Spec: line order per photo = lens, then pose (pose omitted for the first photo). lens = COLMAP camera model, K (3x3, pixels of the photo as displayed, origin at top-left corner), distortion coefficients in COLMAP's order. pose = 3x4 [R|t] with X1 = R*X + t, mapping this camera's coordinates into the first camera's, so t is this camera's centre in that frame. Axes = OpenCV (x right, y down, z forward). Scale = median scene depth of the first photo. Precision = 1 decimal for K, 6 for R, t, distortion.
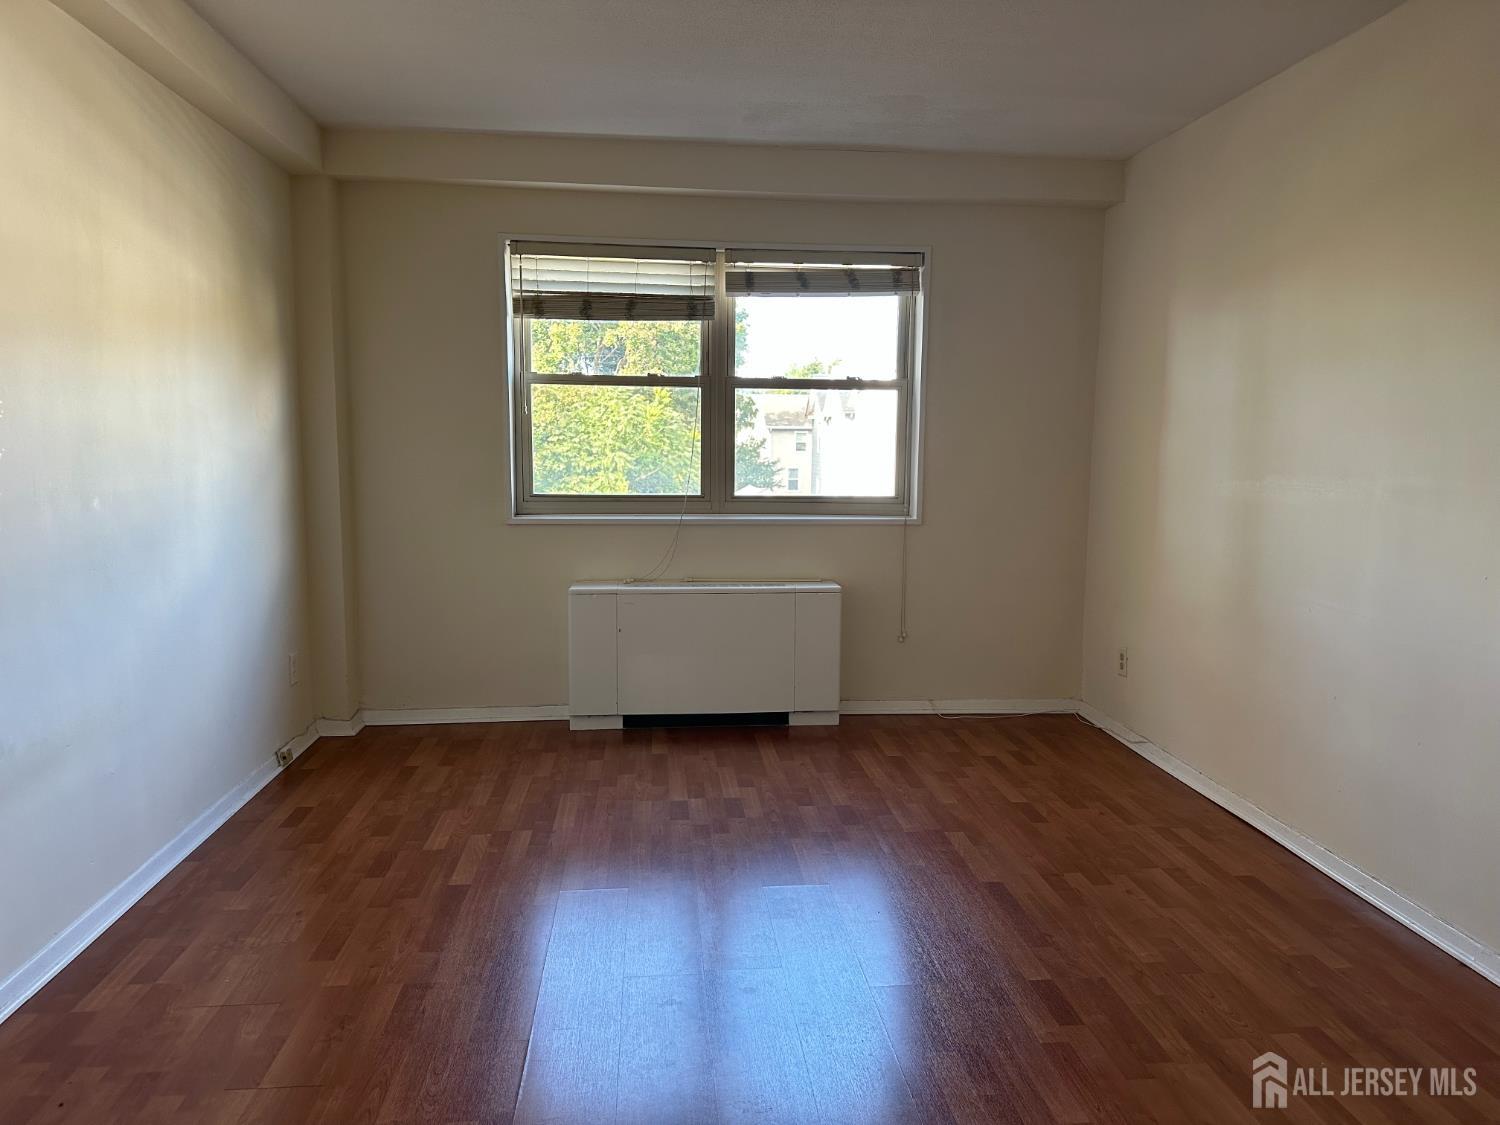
lens RADIAL K [[1068.8, 0, 742.6], [0, 1068.8, 563.3], [0, 0, 1]] dist [0.004351, 0.000480]
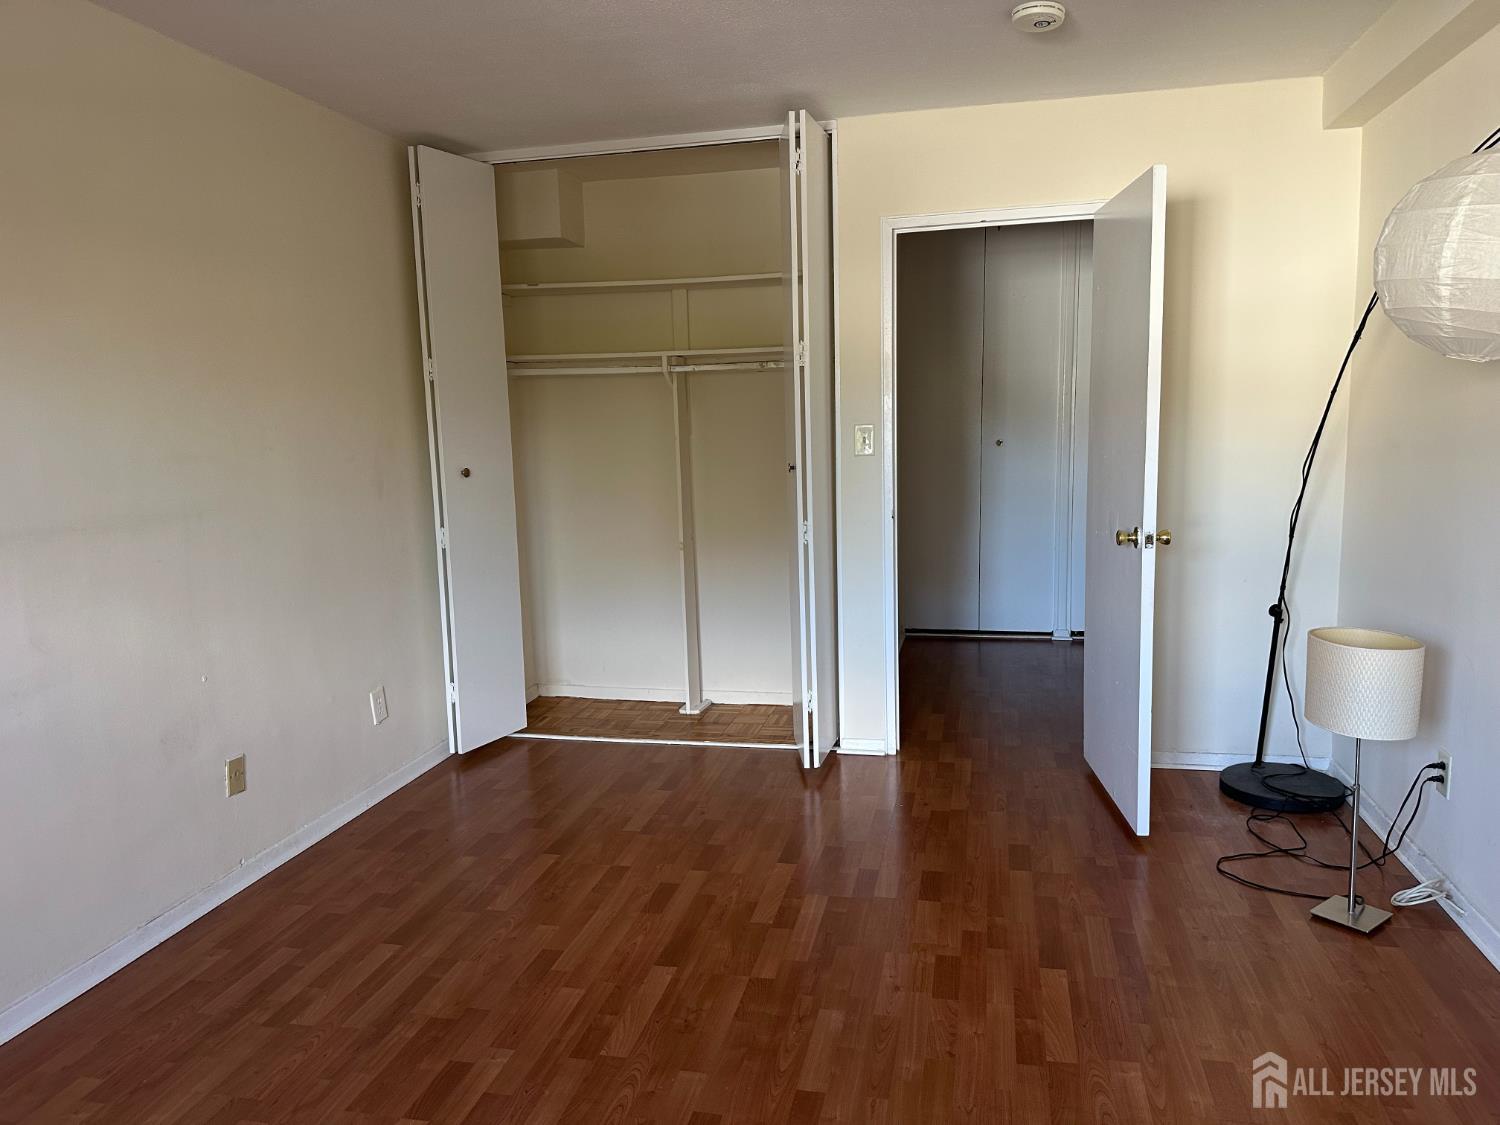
lens RADIAL K [[1068.8, 0, 750.3], [0, 1068.8, 563.2], [0, 0, 1]] dist [0.004351, 0.000480]
pose [[-0.952358, -0.027965, 0.303698, -0.225454], [0.051814, 0.966475, 0.251478, -0.241898], [-0.300549, 0.255233, -0.918981, 1.643406]]
